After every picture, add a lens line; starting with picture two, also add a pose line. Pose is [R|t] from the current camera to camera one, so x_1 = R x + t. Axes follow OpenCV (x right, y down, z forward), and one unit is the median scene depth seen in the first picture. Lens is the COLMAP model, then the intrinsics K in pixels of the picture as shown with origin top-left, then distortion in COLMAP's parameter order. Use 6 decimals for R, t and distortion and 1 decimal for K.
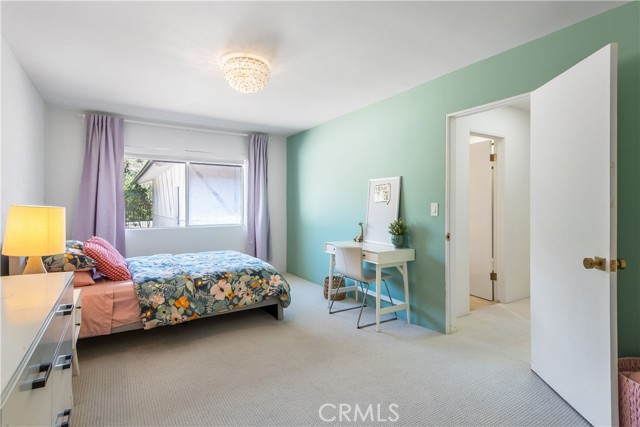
lens RADIAL K [[321.7, 0, 319.7], [0, 321.7, 208.8], [0, 0, 1]] dist [0.004040, 0.000053]
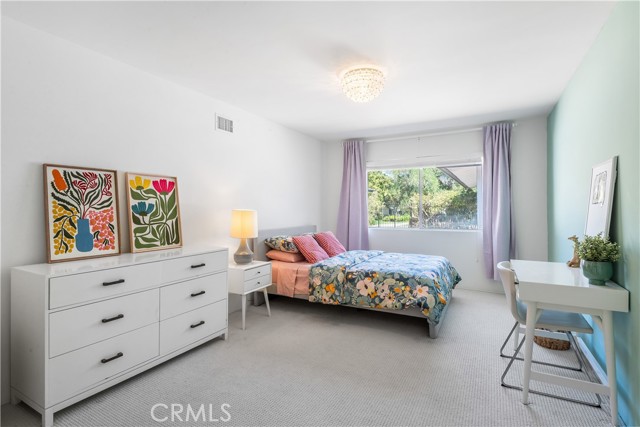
lens RADIAL K [[320.1, 0, 320.0], [0, 320.1, 213.5], [0, 0, 1]] dist [-0.001972, -0.001067]
pose [[0.485194, 0.011635, -0.874329, 0.542551], [-0.008495, 0.999927, 0.008592, -0.004232], [0.874365, 0.003259, 0.485257, 0.324739]]
